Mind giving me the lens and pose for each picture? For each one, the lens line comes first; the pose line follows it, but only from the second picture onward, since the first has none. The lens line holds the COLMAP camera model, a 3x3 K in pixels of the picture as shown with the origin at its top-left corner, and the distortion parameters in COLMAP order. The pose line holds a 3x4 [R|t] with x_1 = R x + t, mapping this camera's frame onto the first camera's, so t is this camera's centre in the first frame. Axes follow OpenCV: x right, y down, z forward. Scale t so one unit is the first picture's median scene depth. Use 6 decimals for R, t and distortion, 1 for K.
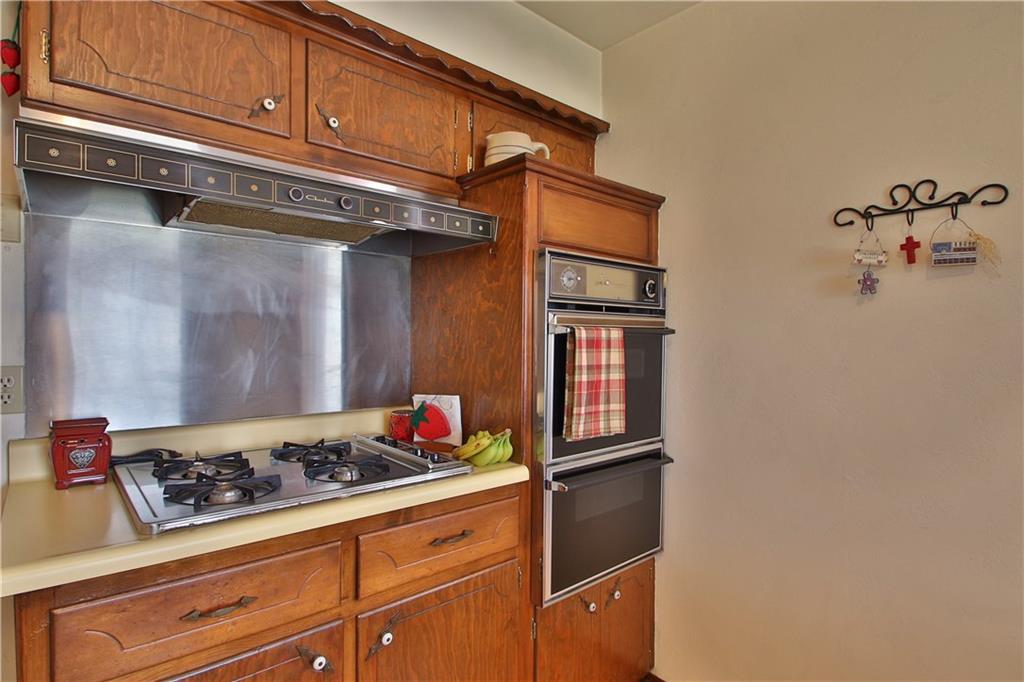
lens RADIAL K [[527.6, 0, 505.8], [0, 527.6, 340.3], [0, 0, 1]] dist [-0.001561, -0.005044]
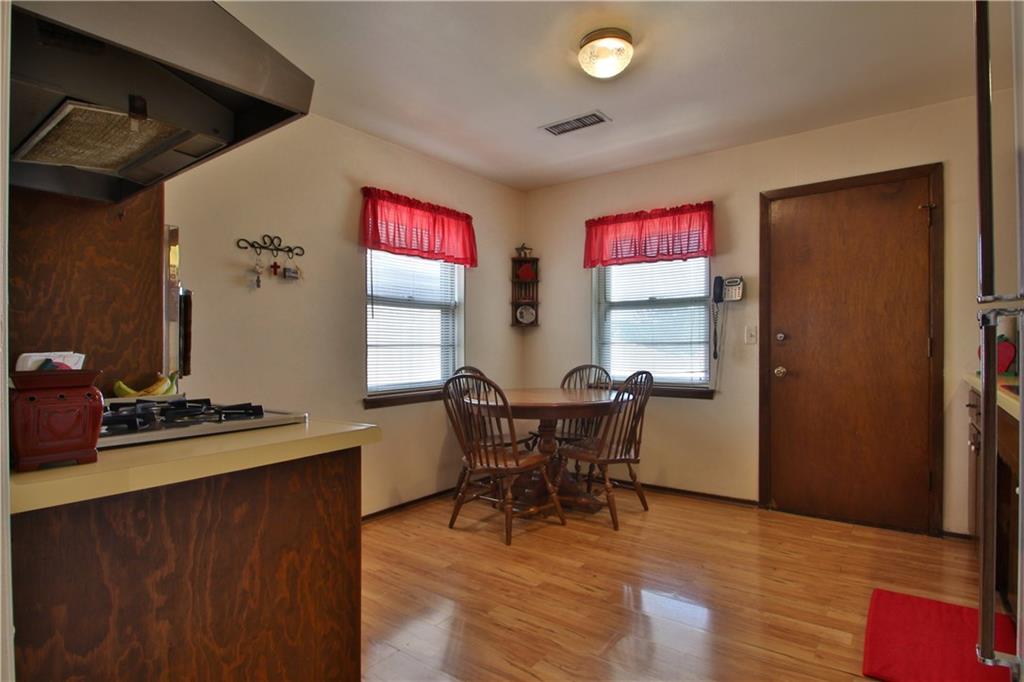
lens RADIAL K [[527.6, 0, 508.3], [0, 527.6, 350.6], [0, 0, 1]] dist [-0.001561, -0.005044]
pose [[-0.200550, -0.019455, 0.979490, -1.293346], [0.019332, 0.999530, 0.023811, 0.105897], [-0.979493, 0.023711, -0.200080, 0.464823]]
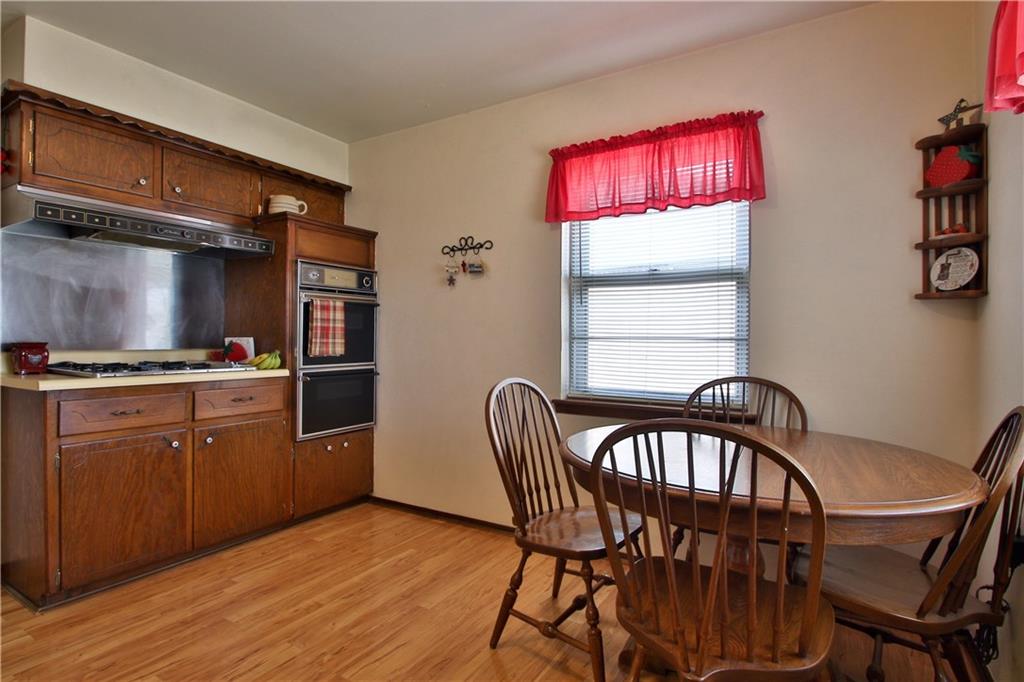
lens RADIAL K [[527.6, 0, 504.6], [0, 527.6, 333.5], [0, 0, 1]] dist [-0.001561, -0.005044]
pose [[0.956069, -0.002822, 0.293127, 0.232820], [0.007141, 0.999881, -0.013664, 0.135991], [-0.293053, 0.015157, 0.955976, -1.107044]]
